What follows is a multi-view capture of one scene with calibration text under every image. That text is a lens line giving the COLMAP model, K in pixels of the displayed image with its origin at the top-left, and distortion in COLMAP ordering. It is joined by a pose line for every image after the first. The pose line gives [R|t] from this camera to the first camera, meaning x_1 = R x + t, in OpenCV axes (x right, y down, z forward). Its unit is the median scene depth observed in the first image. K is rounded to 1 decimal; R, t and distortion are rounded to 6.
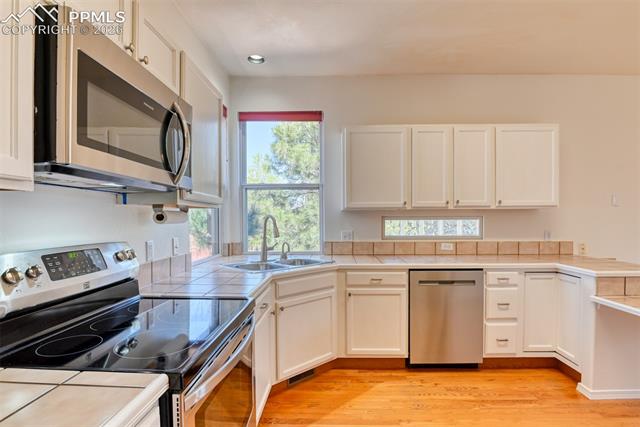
lens RADIAL K [[317.2, 0, 323.8], [0, 317.2, 224.7], [0, 0, 1]] dist [-0.021724, -0.003450]
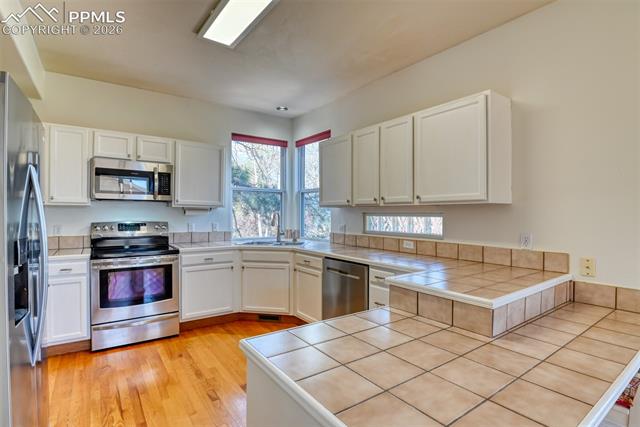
lens RADIAL K [[317.2, 0, 324.7], [0, 317.2, 213.5], [0, 0, 1]] dist [-0.021724, -0.003450]
pose [[0.605946, 0.007616, -0.795470, 0.998384], [-0.022865, 0.999708, -0.007846, -0.011585], [0.795177, 0.022943, 0.605943, 0.217919]]
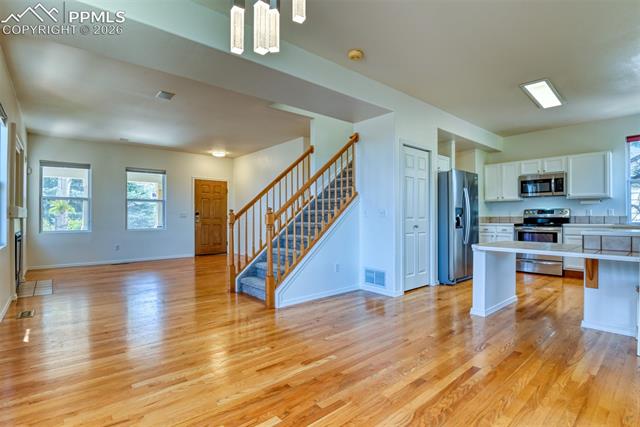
lens RADIAL K [[317.2, 0, 316.8], [0, 317.2, 216.2], [0, 0, 1]] dist [-0.021724, -0.003450]
pose [[-0.736630, 0.011471, -0.676198, 2.000854], [0.000335, 0.999862, 0.016598, 0.037225], [0.676296, 0.012000, -0.736533, 0.801226]]
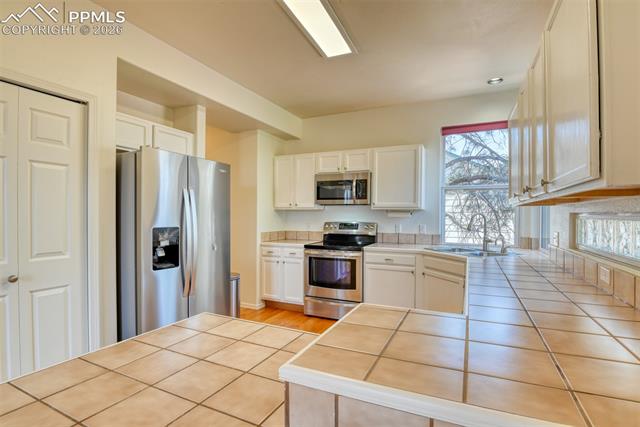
lens RADIAL K [[317.2, 0, 313.9], [0, 317.2, 212.5], [0, 0, 1]] dist [-0.021724, -0.003450]
pose [[-0.420426, -0.001275, -0.907326, 1.010822], [-0.017054, 0.999833, 0.006497, -0.022635], [0.907167, 0.018205, -0.420377, 0.776414]]
